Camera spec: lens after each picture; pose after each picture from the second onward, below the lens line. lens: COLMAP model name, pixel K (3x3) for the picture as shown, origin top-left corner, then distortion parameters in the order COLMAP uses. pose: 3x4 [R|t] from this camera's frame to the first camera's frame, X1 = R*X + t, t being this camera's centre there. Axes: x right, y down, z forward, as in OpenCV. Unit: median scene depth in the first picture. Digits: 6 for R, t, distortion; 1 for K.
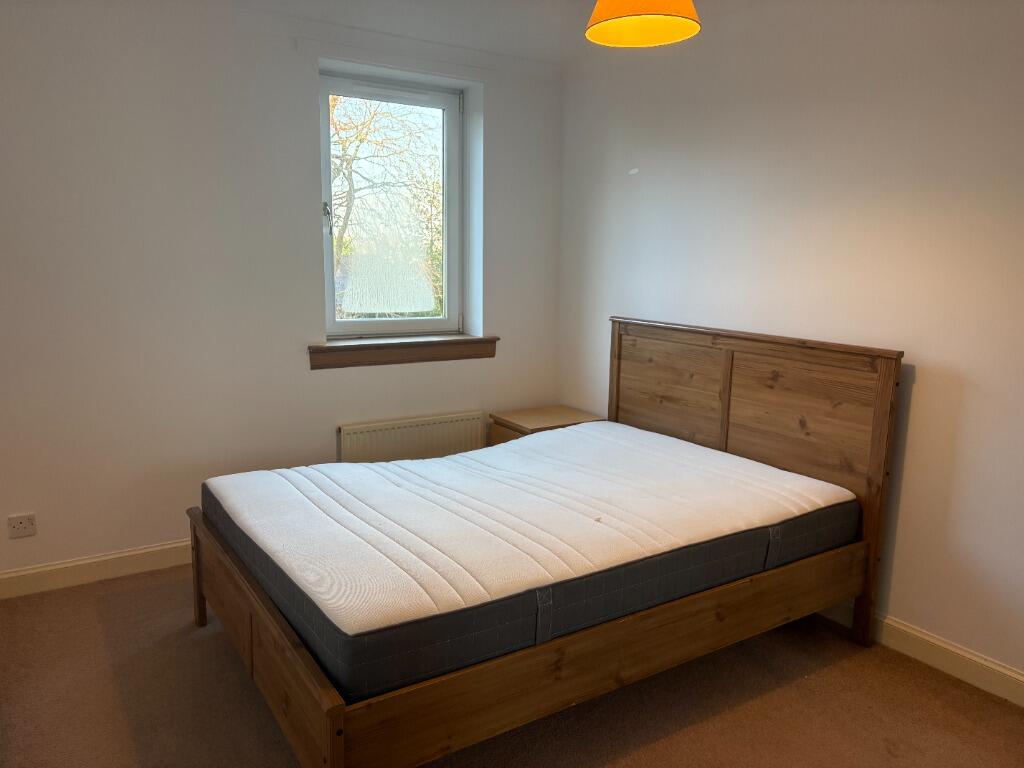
lens RADIAL K [[762.9, 0, 512.5], [0, 762.9, 383.3], [0, 0, 1]] dist [0.016322, 0.000980]
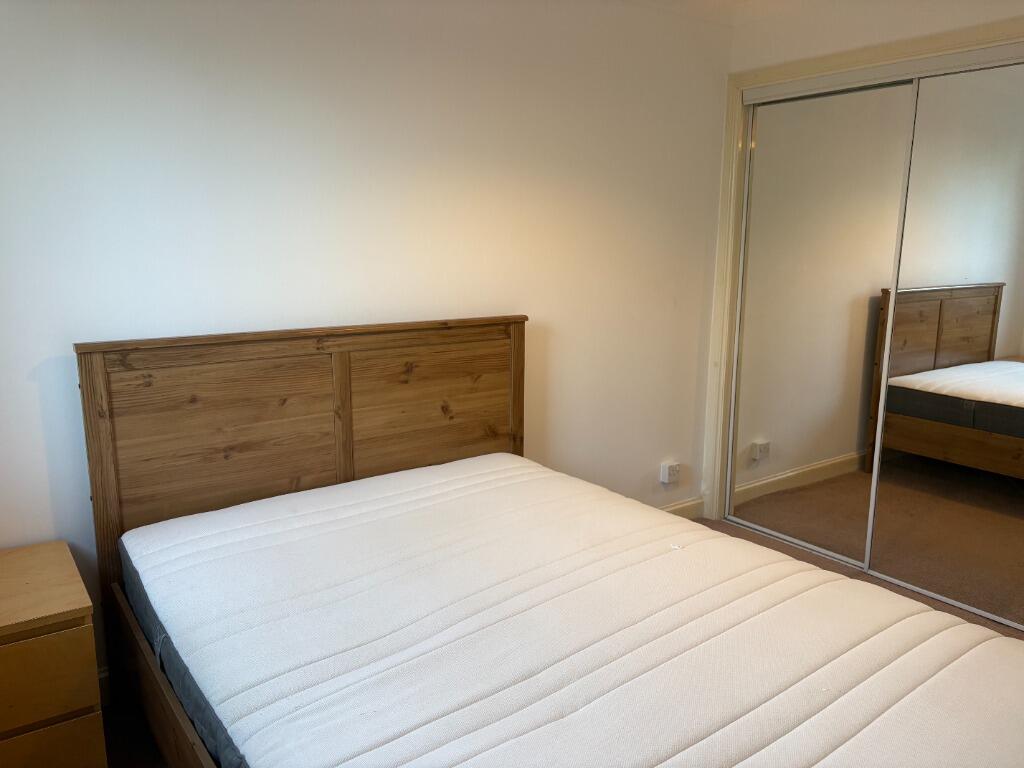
lens RADIAL K [[762.9, 0, 514.7], [0, 762.9, 388.4], [0, 0, 1]] dist [0.016322, 0.000980]
pose [[-0.062238, -0.207865, 0.976175, -0.506530], [0.163135, 0.962799, 0.215418, -0.150790], [-0.984639, 0.172656, -0.026012, 0.879865]]
